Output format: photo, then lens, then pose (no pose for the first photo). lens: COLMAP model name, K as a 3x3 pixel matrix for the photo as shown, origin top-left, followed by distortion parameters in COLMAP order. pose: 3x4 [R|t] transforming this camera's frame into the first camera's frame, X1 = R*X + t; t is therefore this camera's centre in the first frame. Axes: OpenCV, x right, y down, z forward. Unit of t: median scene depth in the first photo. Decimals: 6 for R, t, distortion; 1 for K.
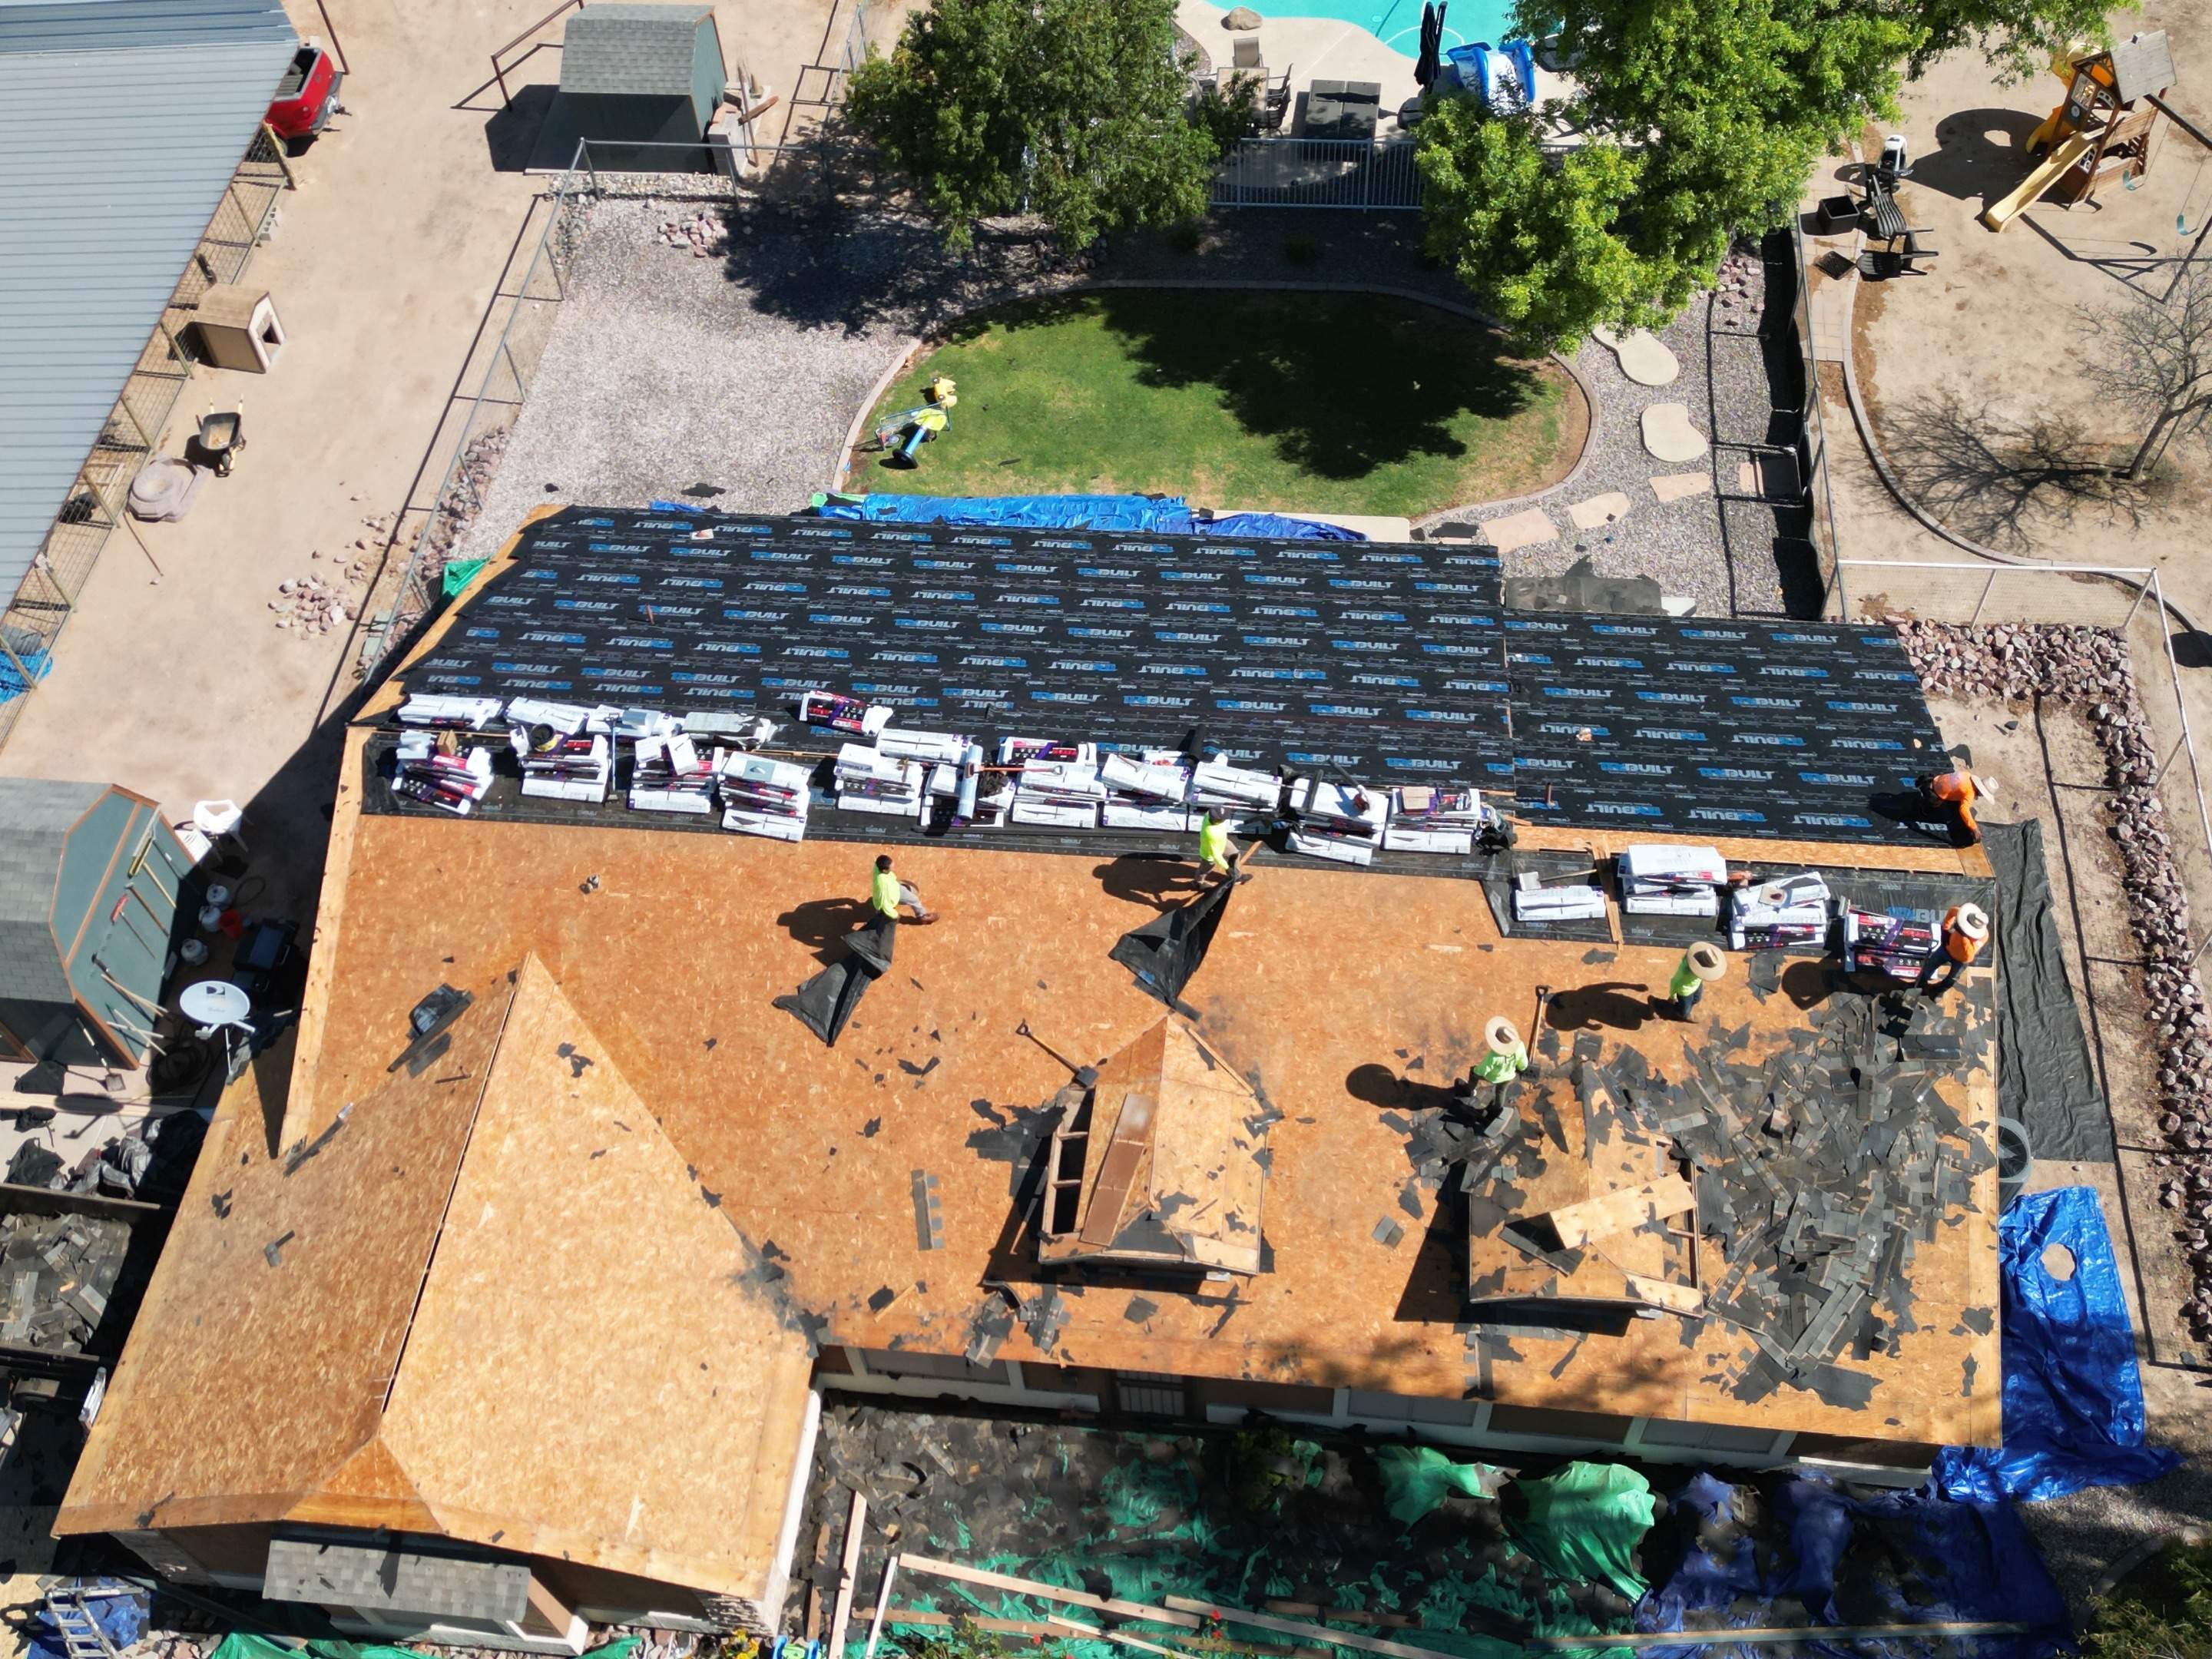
lens RADIAL K [[2174.4, 0, 1109.3], [0, 2174.4, 821.6], [0, 0, 1]] dist [0.123523, -0.202073]
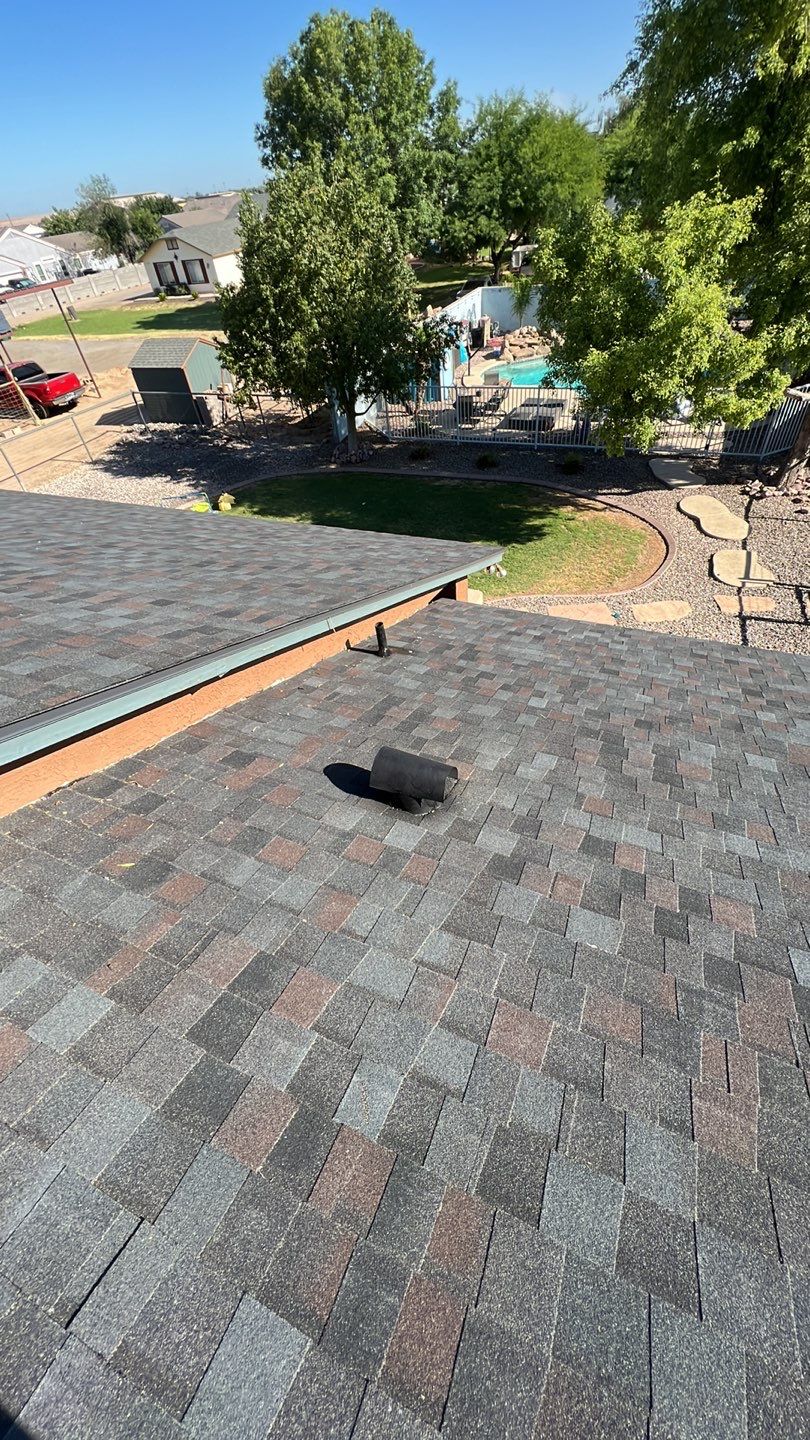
lens RADIAL K [[553.0, 0, 408.4], [0, 553.0, 715.2], [0, 0, 1]] dist [-0.000214, 0.000006]
pose [[0.952975, 0.183469, -0.241200, 0.240993], [-0.217851, 0.968022, -0.124398, -0.042093], [0.210663, 0.171094, 0.962470, 0.963806]]
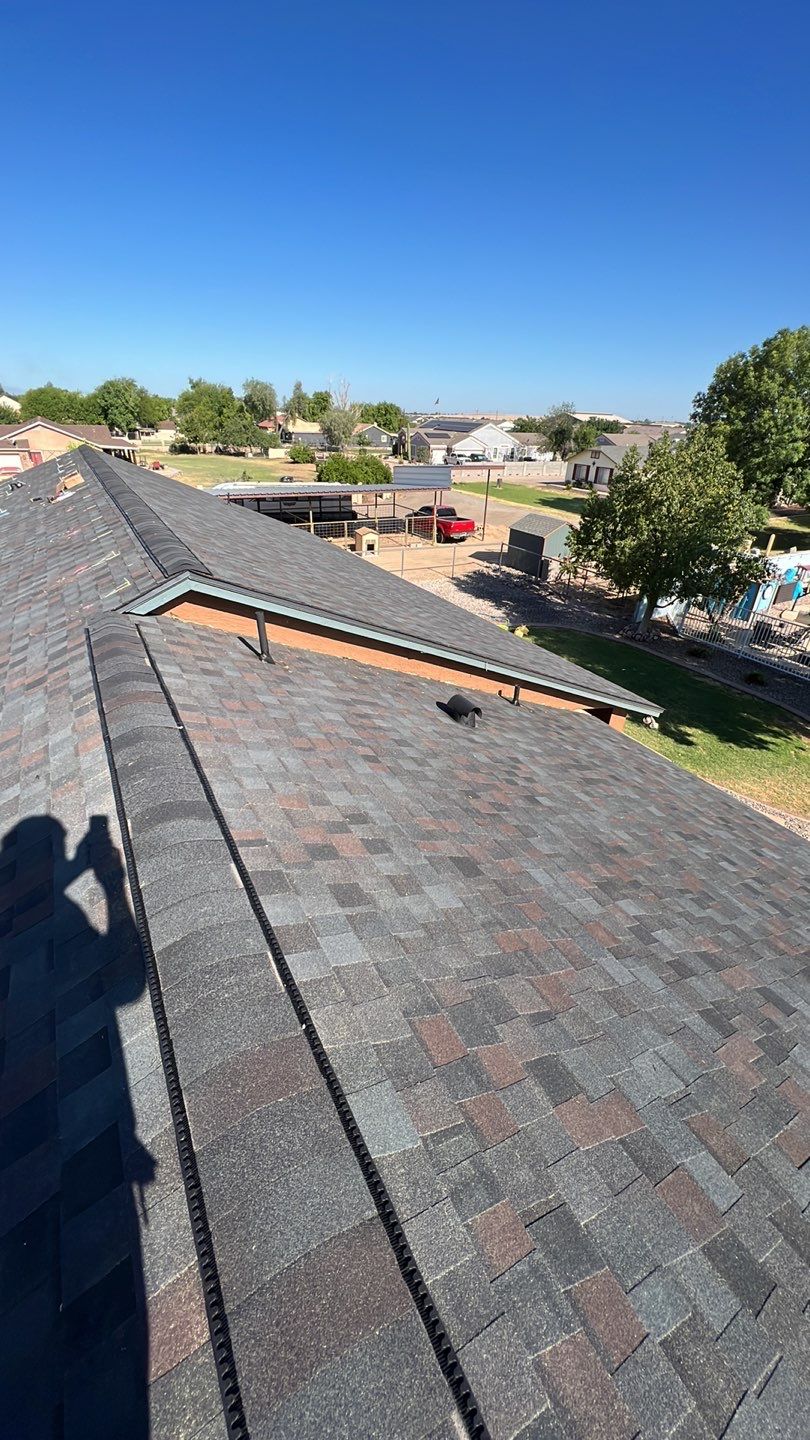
lens RADIAL K [[553.0, 0, 408.4], [0, 553.0, 715.2], [0, 0, 1]] dist [-0.000214, 0.000006]
pose [[0.585648, 0.452584, -0.672446, 0.337334], [-0.698085, 0.703237, -0.134670, -0.004415], [0.411940, 0.548293, 0.727791, 0.902969]]
